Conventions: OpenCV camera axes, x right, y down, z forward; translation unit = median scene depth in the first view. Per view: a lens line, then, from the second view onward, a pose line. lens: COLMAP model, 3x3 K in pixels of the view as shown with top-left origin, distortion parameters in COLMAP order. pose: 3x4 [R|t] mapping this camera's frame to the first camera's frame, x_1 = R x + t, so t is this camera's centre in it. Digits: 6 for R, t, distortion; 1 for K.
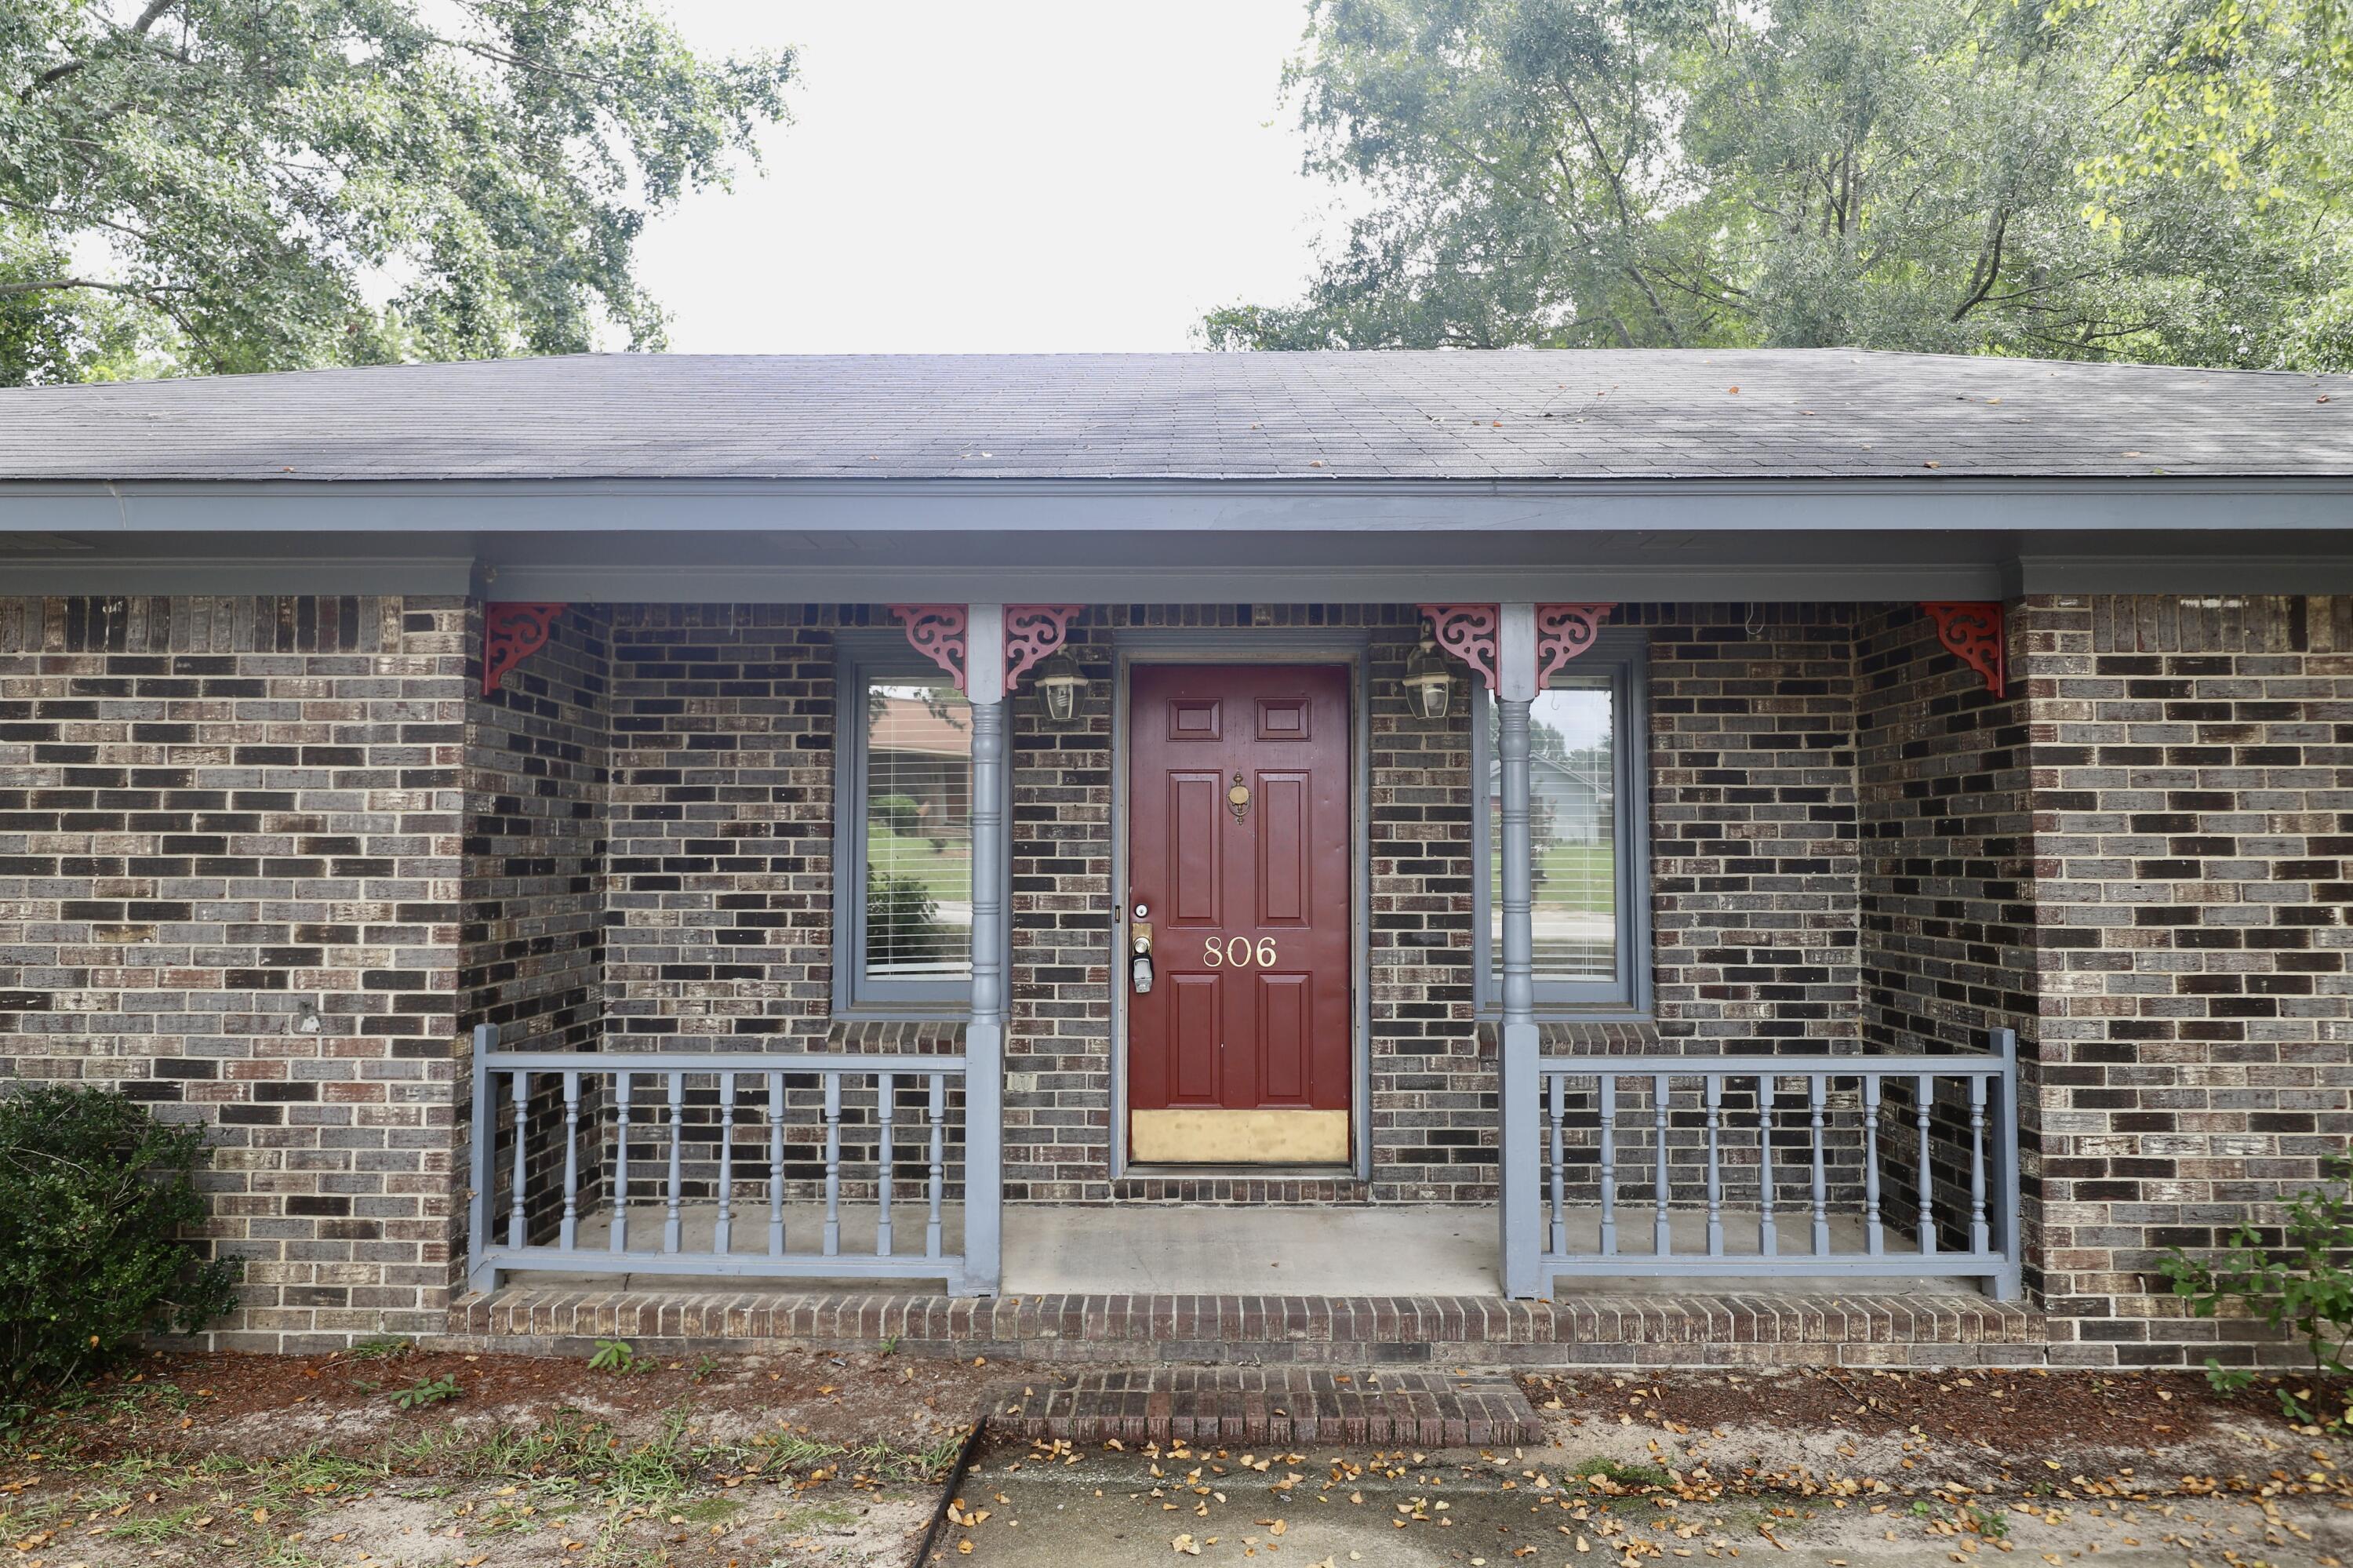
lens RADIAL K [[1495.5, 0, 1176.7], [0, 1495.5, 786.3], [0, 0, 1]] dist [-0.004863, -0.001495]
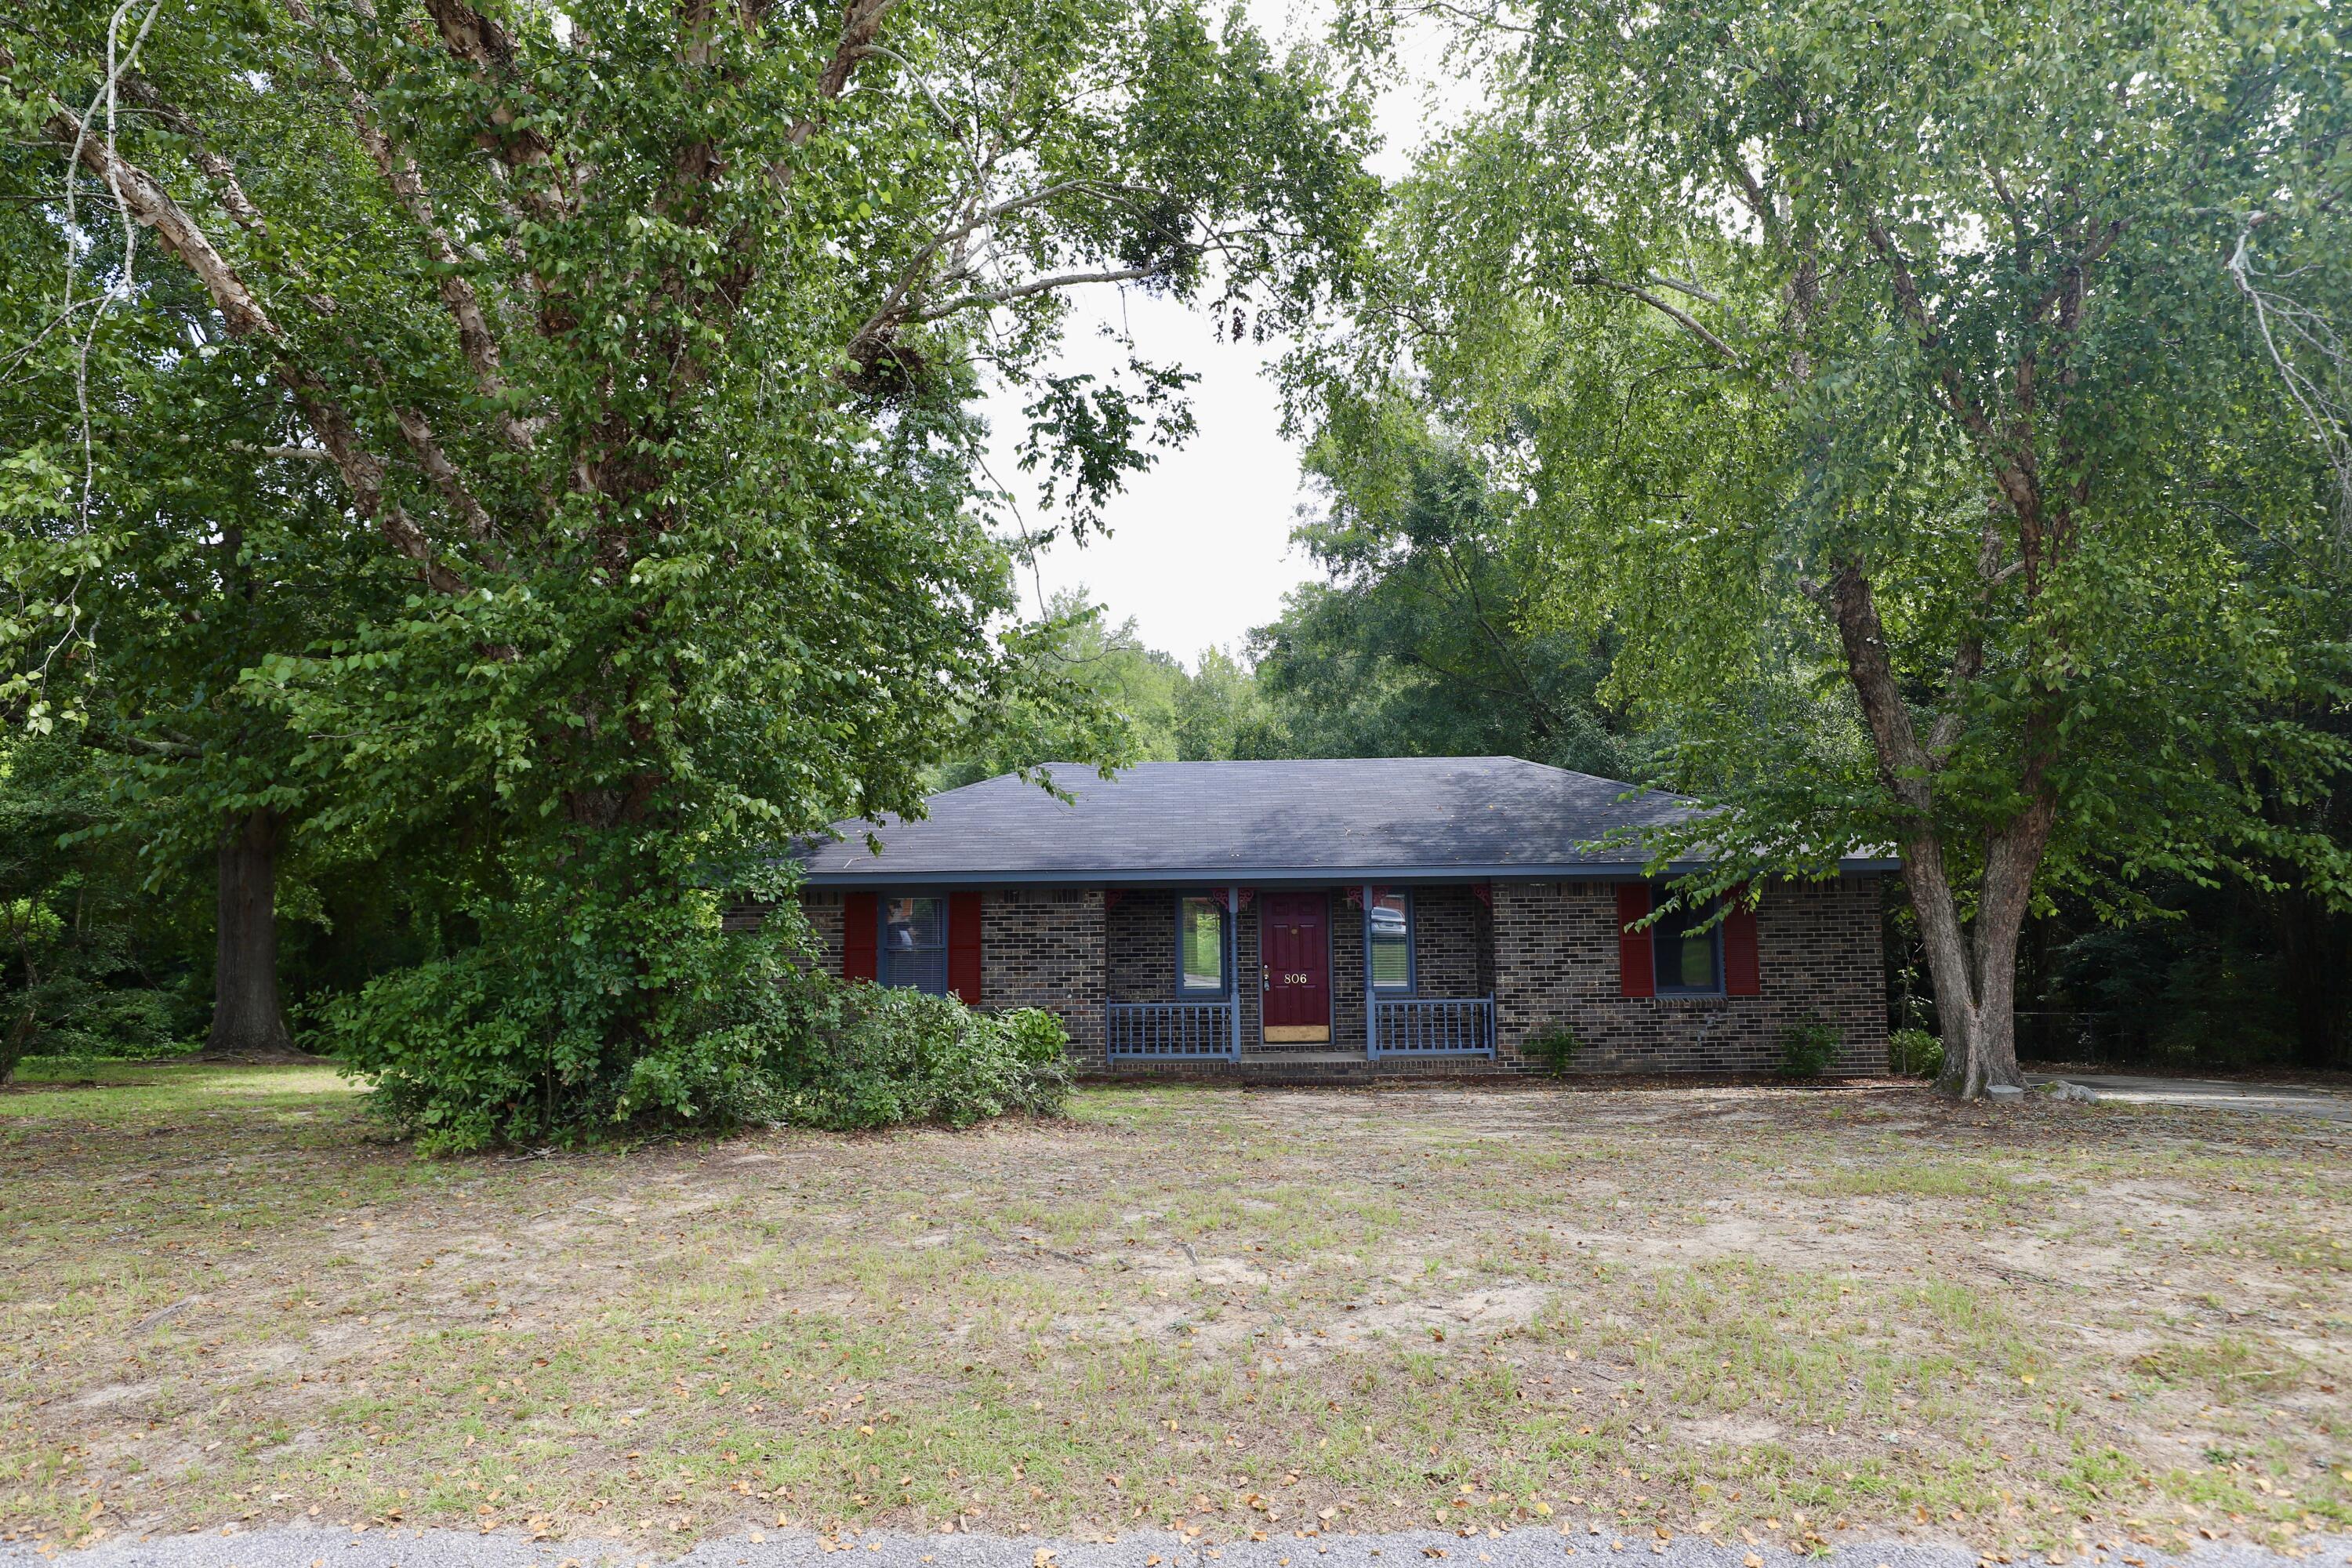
lens RADIAL K [[1494.8, 0, 1167.6], [0, 1494.8, 769.6], [0, 0, 1]] dist [-0.004863, -0.001495]
pose [[0.999900, -0.014119, -0.000526, -0.301344], [0.014053, 0.997699, -0.066330, -0.177918], [0.001461, 0.066316, 0.997798, -3.037870]]
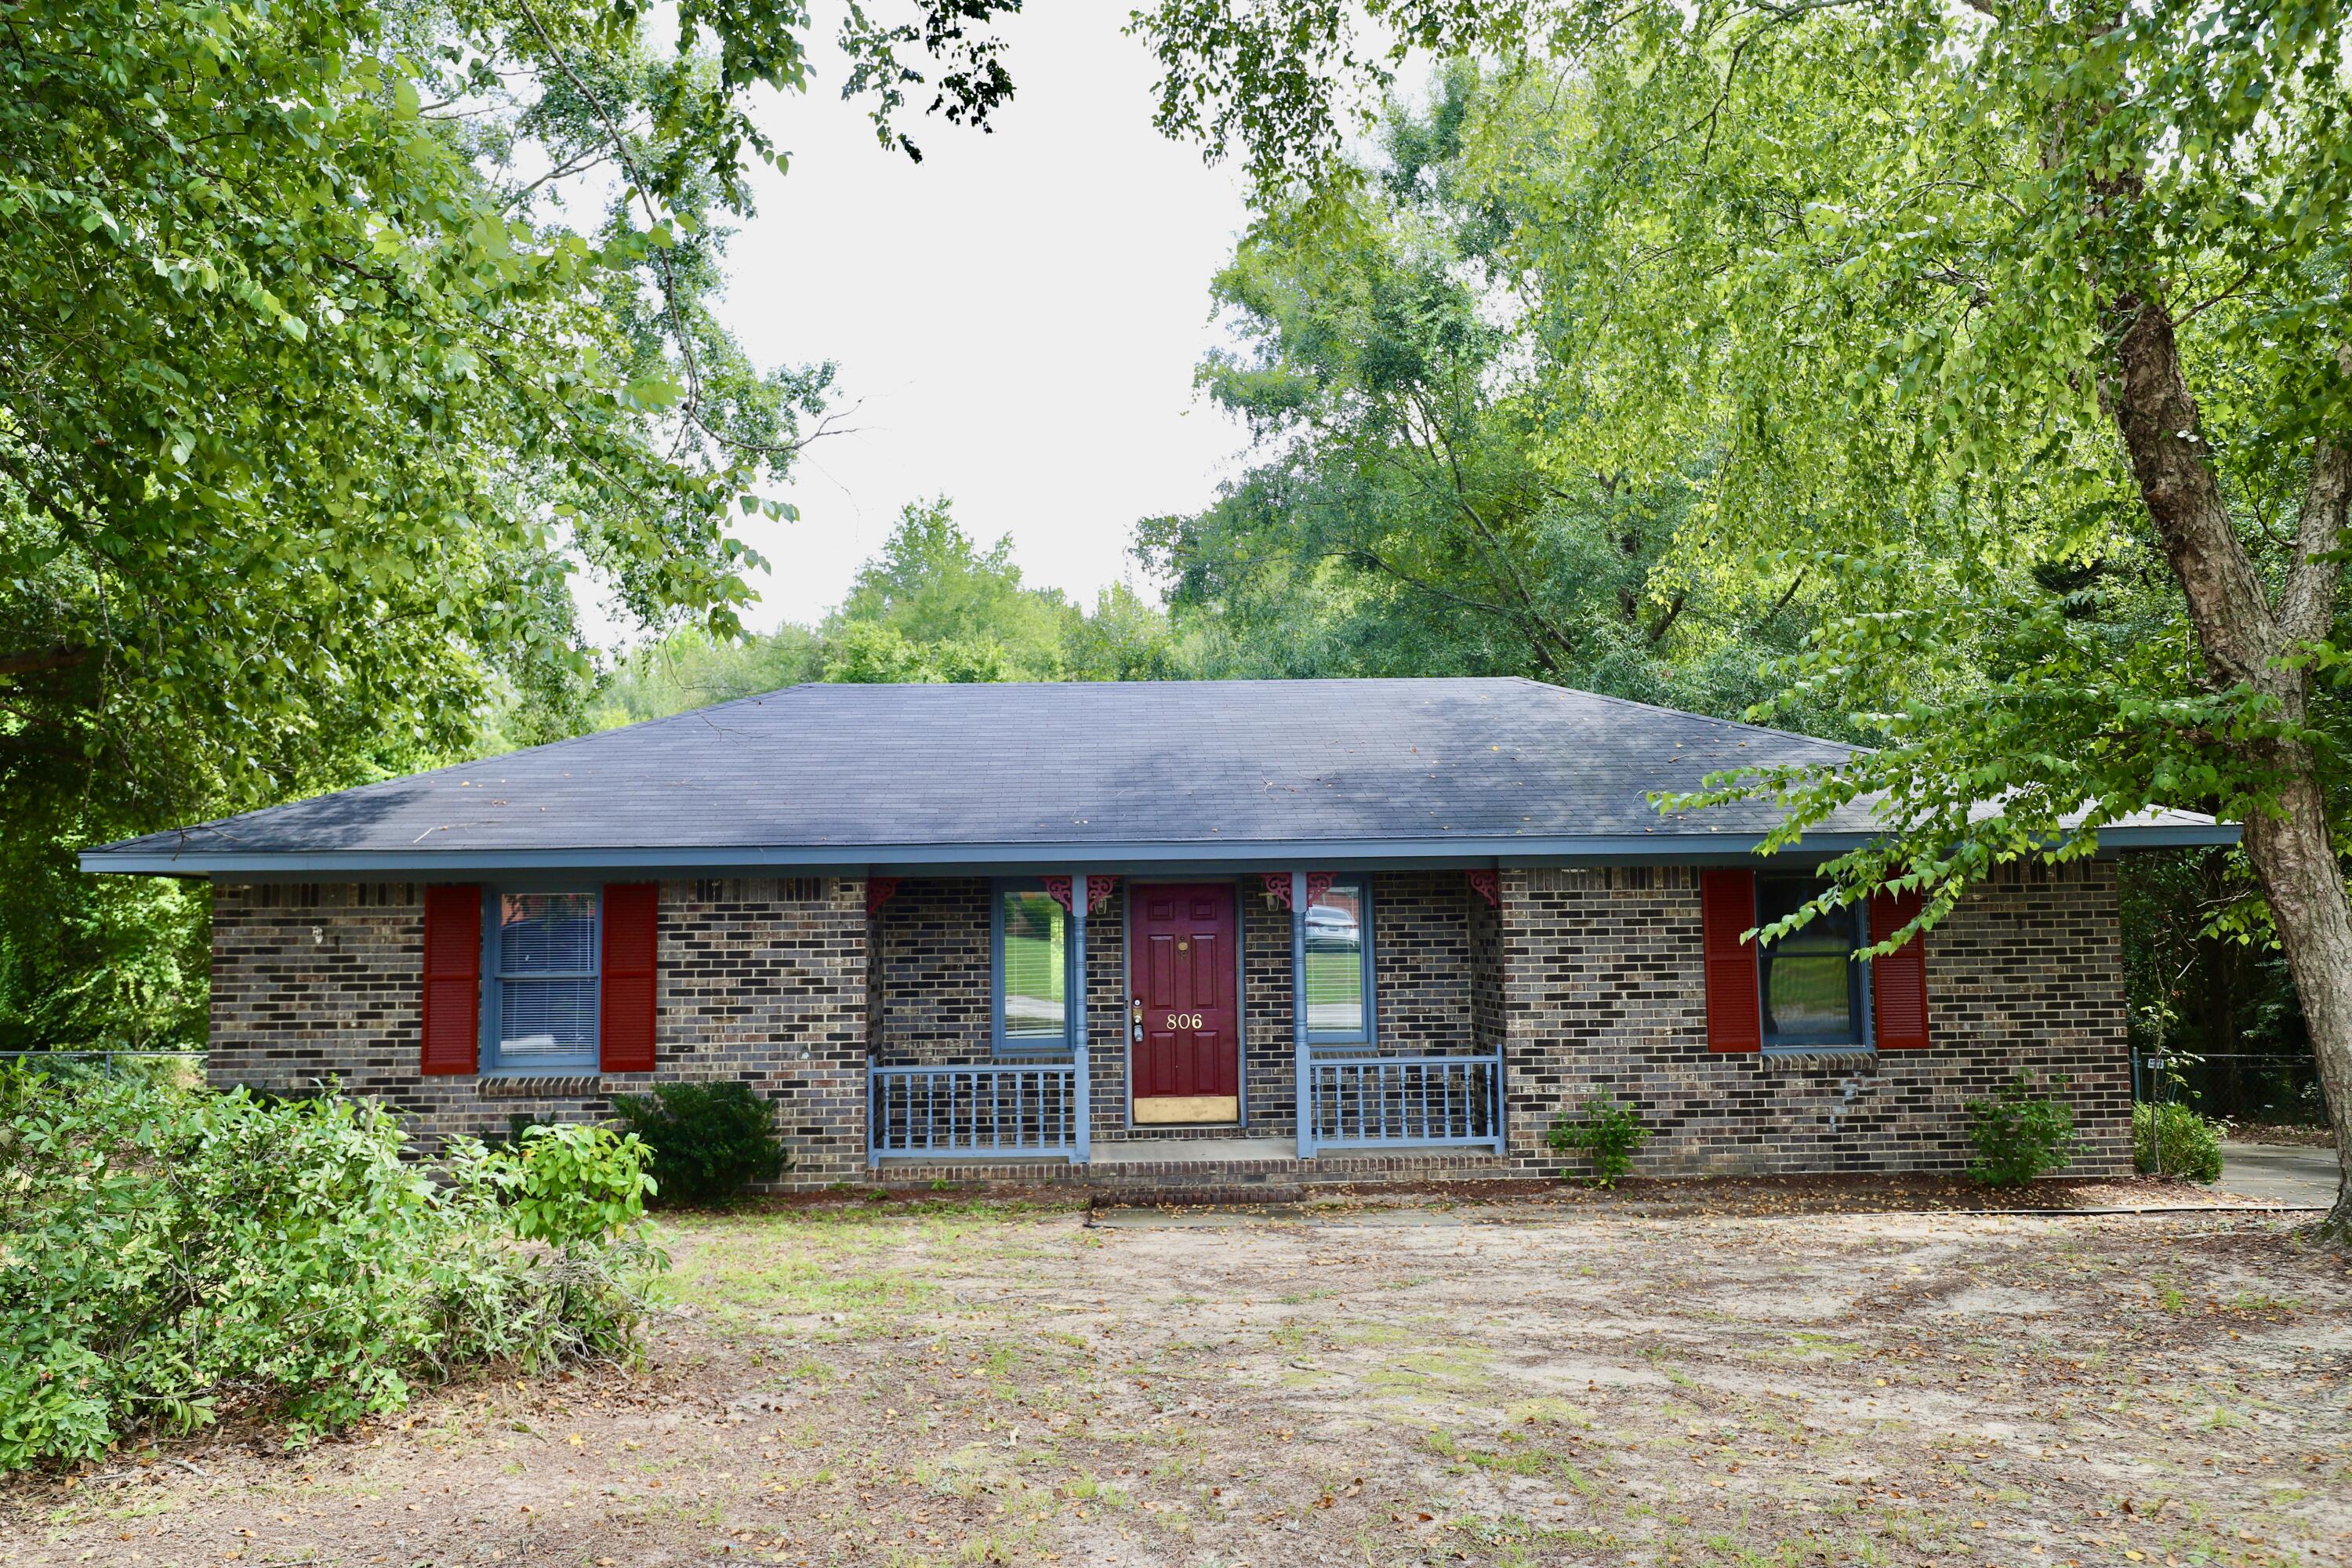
lens RADIAL K [[1746.6, 0, 1173.6], [0, 1746.6, 775.4], [0, 0, 1]] dist [0.014999, 0.003024]
pose [[0.998402, -0.011437, 0.055334, -0.133440], [0.014097, 0.998751, -0.047924, -0.149427], [-0.054717, 0.048628, 0.997317, -1.867981]]
